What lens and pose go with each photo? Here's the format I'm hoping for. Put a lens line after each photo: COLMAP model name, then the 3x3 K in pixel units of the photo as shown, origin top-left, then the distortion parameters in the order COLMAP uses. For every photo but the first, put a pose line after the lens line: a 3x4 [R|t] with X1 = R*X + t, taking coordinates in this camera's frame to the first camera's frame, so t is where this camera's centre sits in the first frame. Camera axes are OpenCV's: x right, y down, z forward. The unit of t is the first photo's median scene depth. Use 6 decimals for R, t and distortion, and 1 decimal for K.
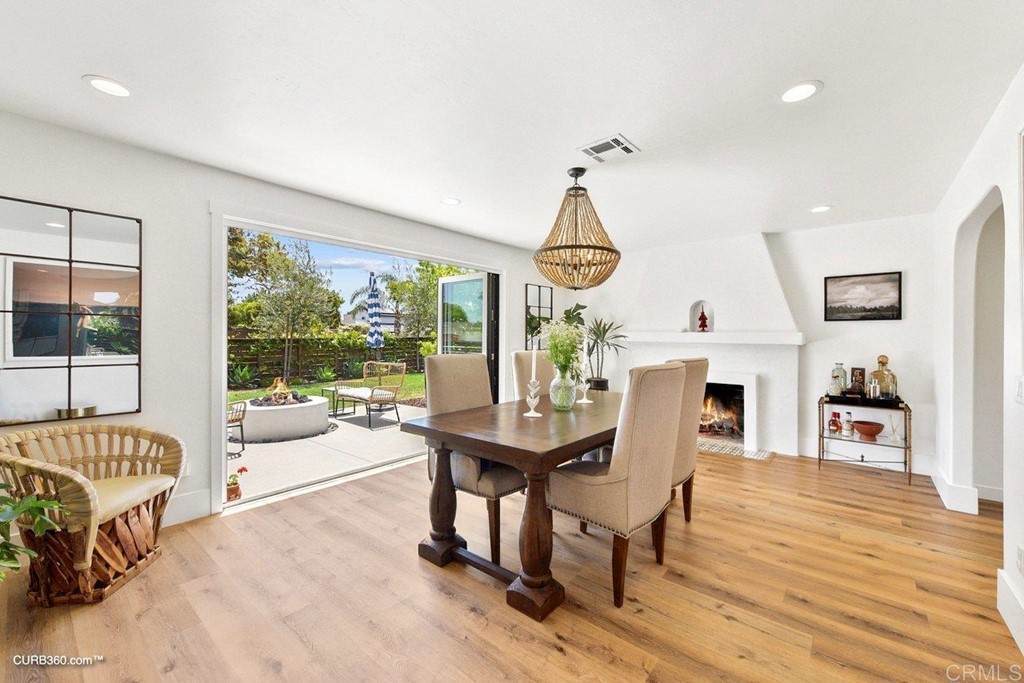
lens RADIAL K [[416.3, 0, 511.1], [0, 416.3, 334.1], [0, 0, 1]] dist [-0.009269, 0.000005]
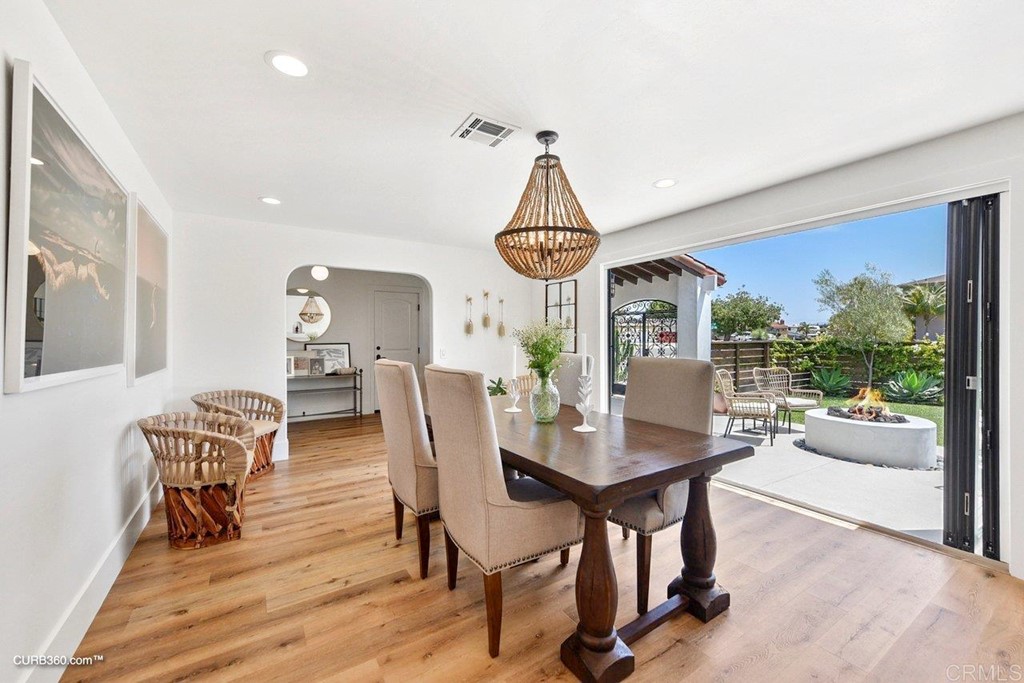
lens RADIAL K [[409.6, 0, 514.3], [0, 409.6, 339.5], [0, 0, 1]] dist [0.003451, -0.000179]
pose [[-0.299942, -0.000972, -0.953957, 1.116709], [0.005114, 0.999983, -0.002626, 0.011748], [0.953944, -0.005666, -0.299932, 1.387276]]
